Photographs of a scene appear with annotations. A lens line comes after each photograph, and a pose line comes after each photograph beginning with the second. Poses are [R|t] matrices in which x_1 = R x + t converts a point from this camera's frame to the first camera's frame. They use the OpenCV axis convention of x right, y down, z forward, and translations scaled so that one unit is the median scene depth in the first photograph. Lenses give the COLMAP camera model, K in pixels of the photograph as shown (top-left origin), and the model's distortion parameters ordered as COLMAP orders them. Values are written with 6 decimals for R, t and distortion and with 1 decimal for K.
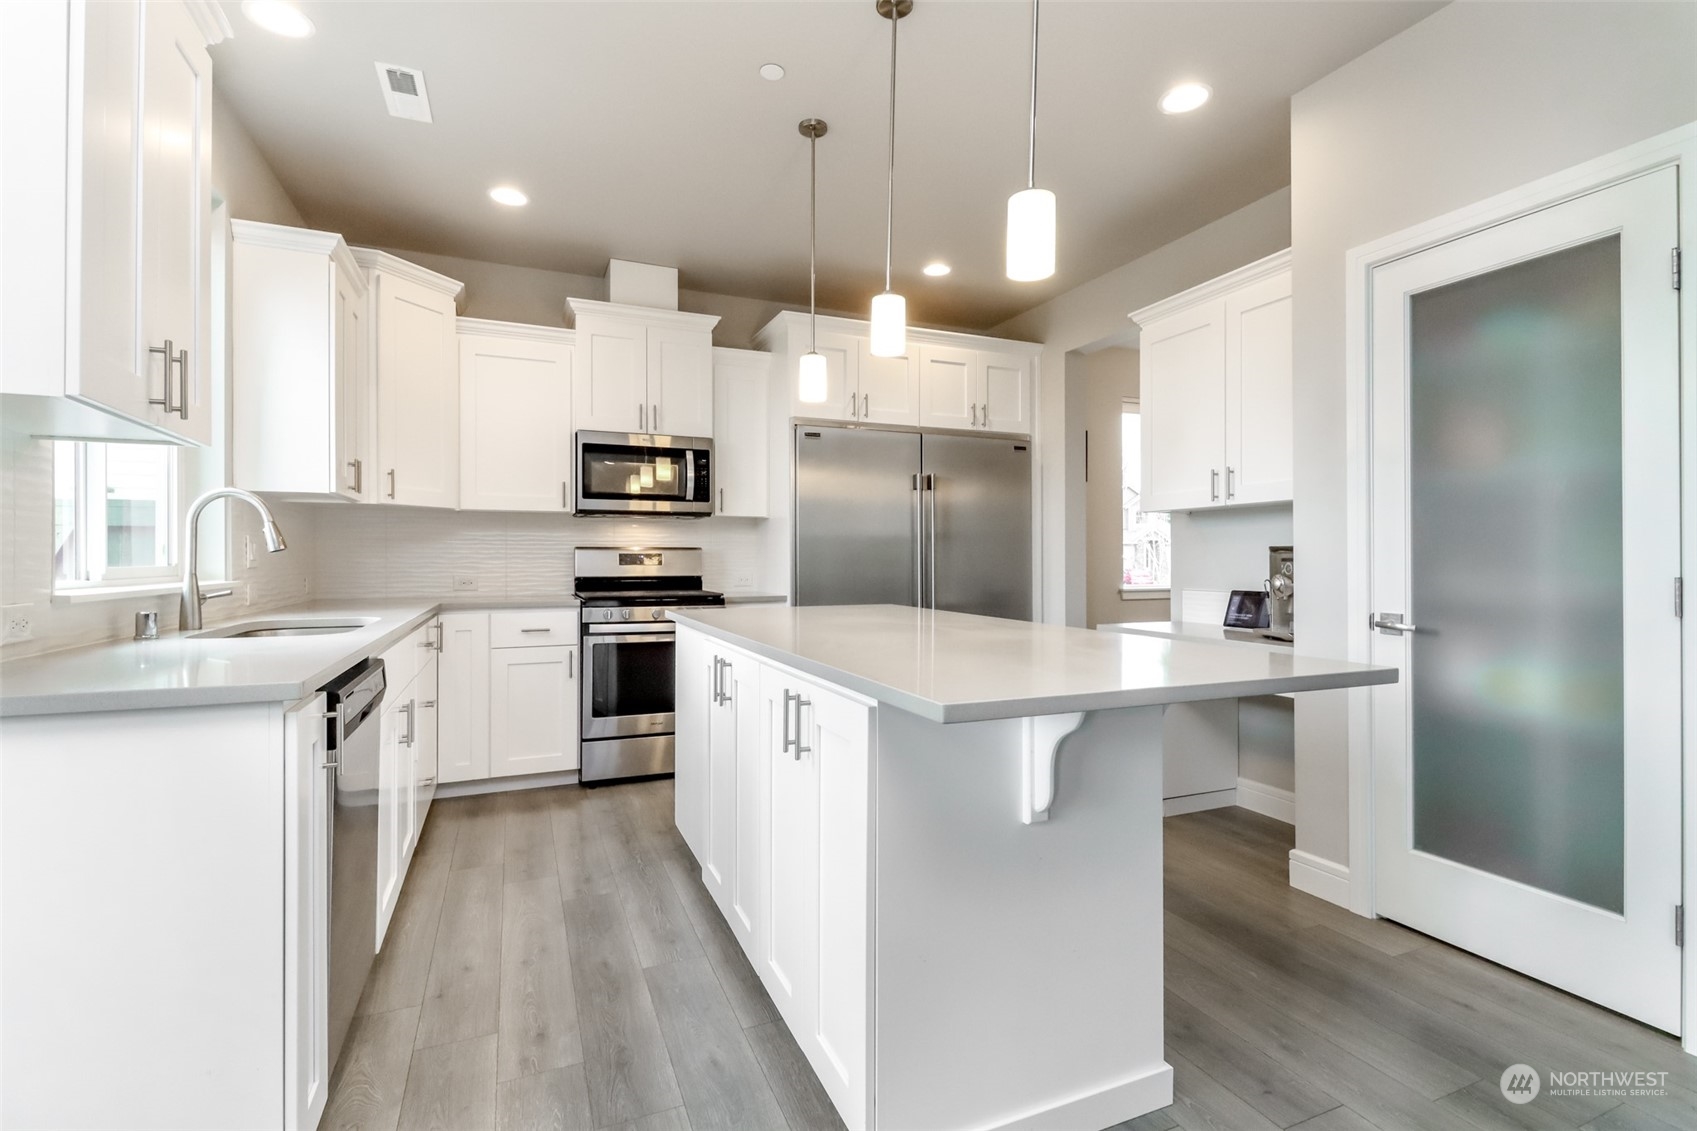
lens RADIAL K [[784.6, 0, 855.5], [0, 784.6, 556.5], [0, 0, 1]] dist [0.011638, -0.004528]
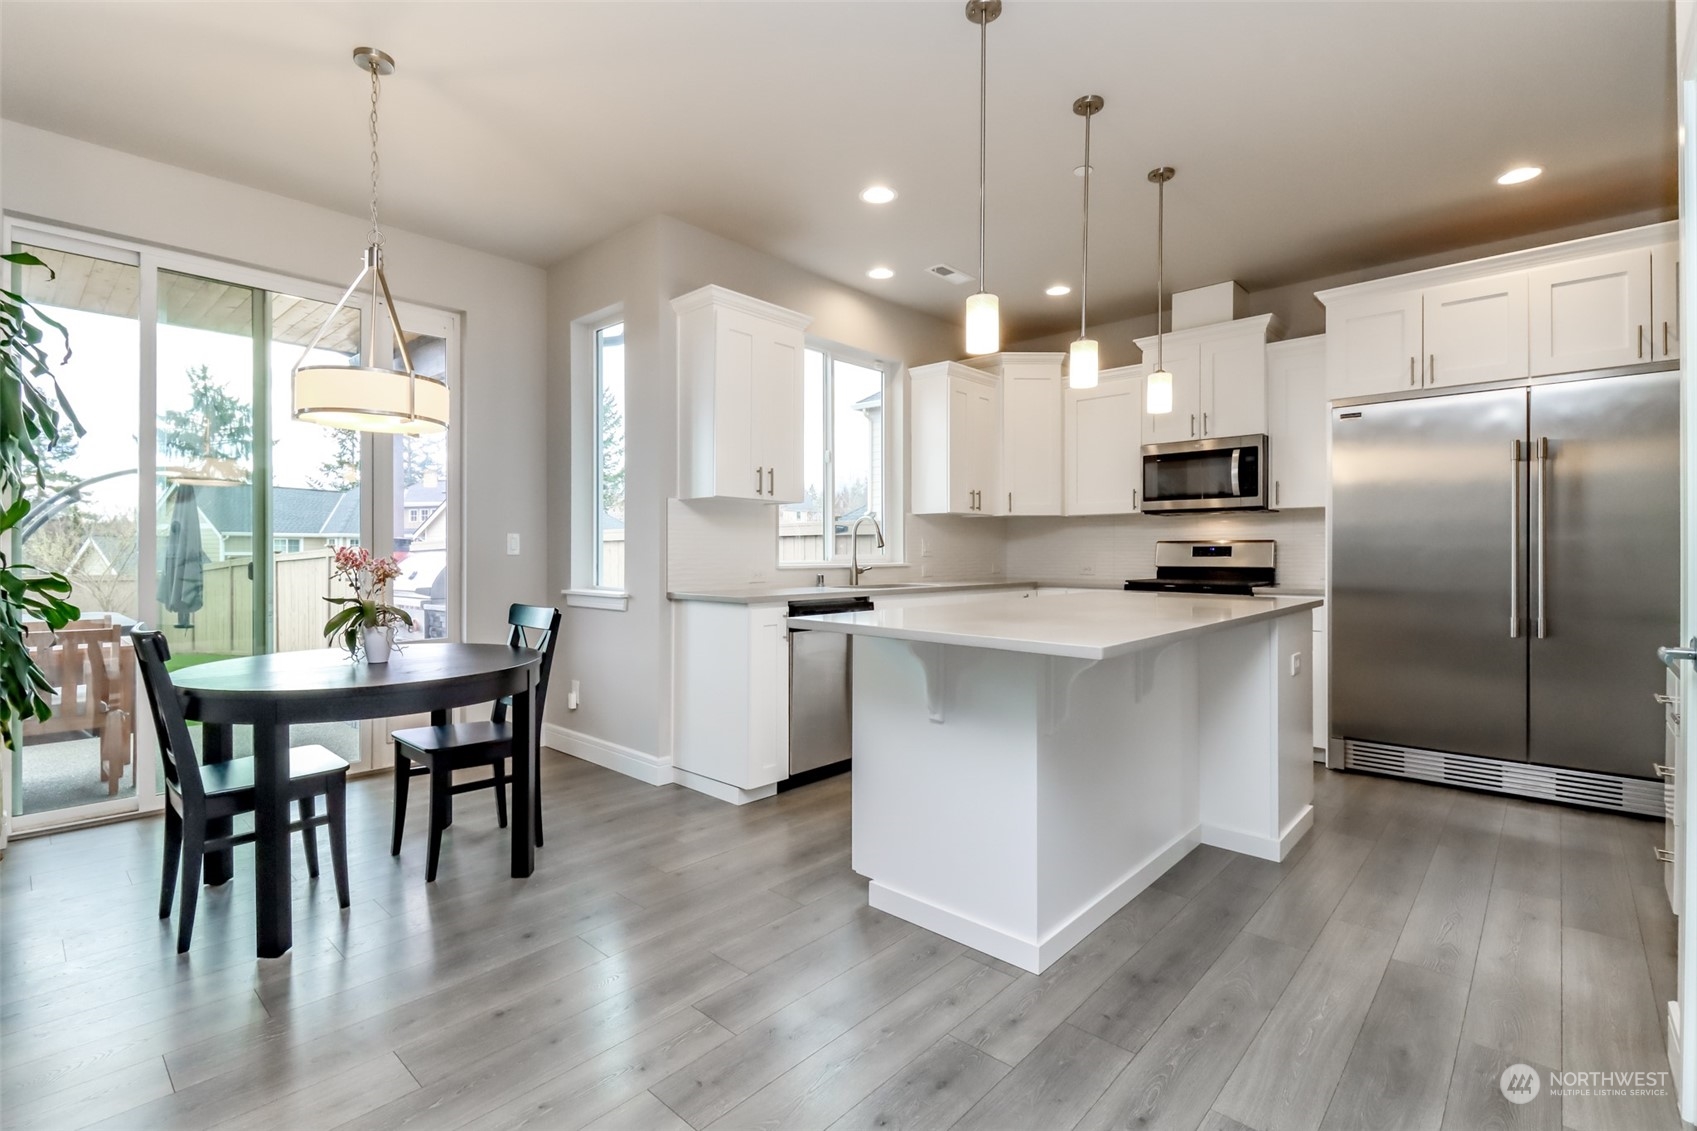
lens RADIAL K [[784.6, 0, 846.5], [0, 784.6, 566.4], [0, 0, 1]] dist [0.011638, -0.004528]
pose [[0.396608, 0.013926, -0.917882, 0.576023], [0.005587, 0.999830, 0.017584, 0.002718], [0.917971, -0.012102, 0.396463, 0.087097]]
